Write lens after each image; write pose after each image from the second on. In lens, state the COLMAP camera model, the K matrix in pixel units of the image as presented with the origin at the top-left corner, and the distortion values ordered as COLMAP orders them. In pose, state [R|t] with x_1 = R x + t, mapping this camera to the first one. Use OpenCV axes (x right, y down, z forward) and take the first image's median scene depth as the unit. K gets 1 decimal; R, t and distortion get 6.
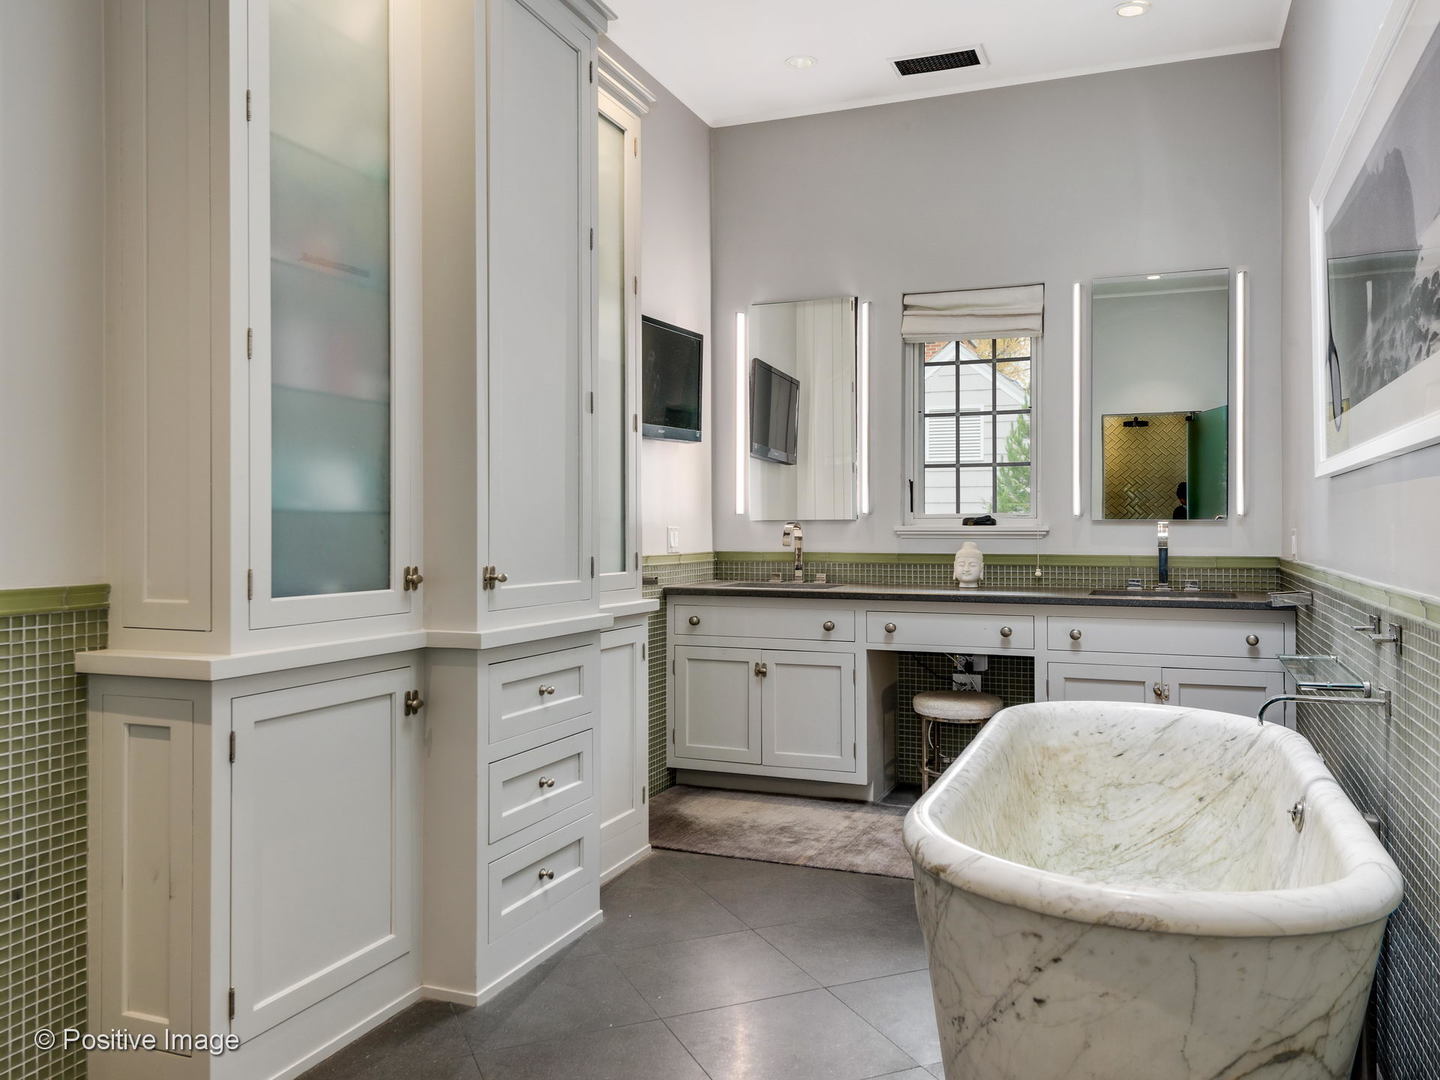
lens RADIAL K [[1101.7, 0, 721.3], [0, 1101.7, 536.7], [0, 0, 1]] dist [0.029104, -0.005896]
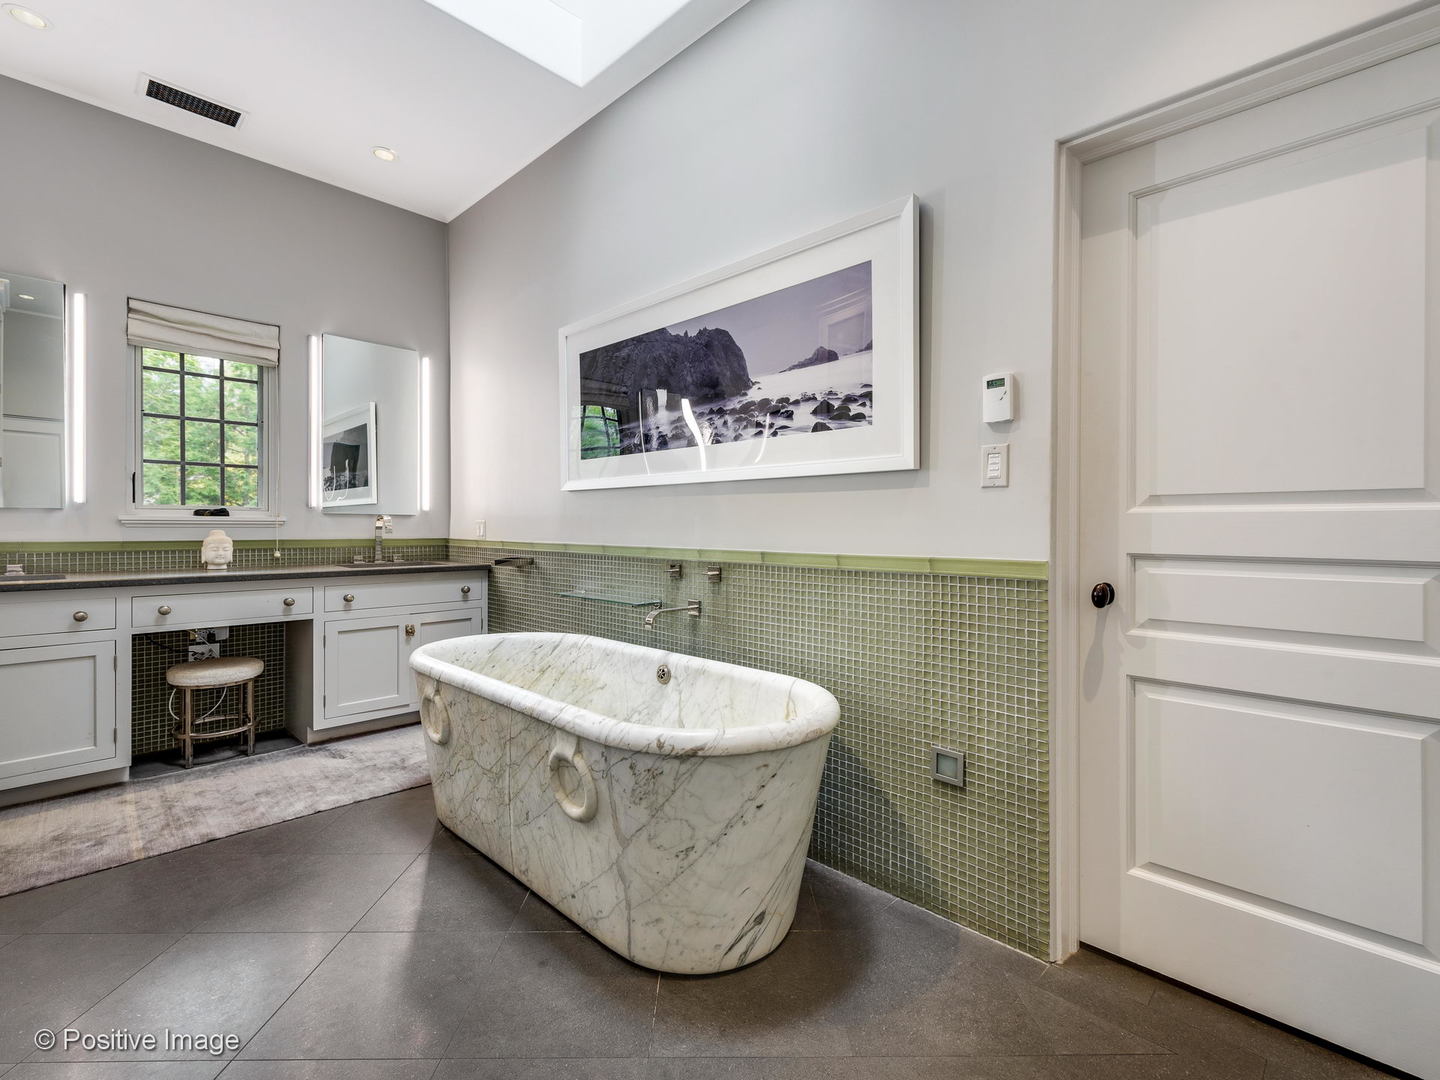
lens RADIAL K [[665.7, 0, 720.4], [0, 665.7, 531.1], [0, 0, 1]] dist [0.002794, -0.000236]
pose [[0.383413, -0.005152, 0.923563, -0.235598], [0.003485, 0.999985, 0.004131, 0.005147], [-0.923571, 0.001635, 0.383425, 0.255248]]
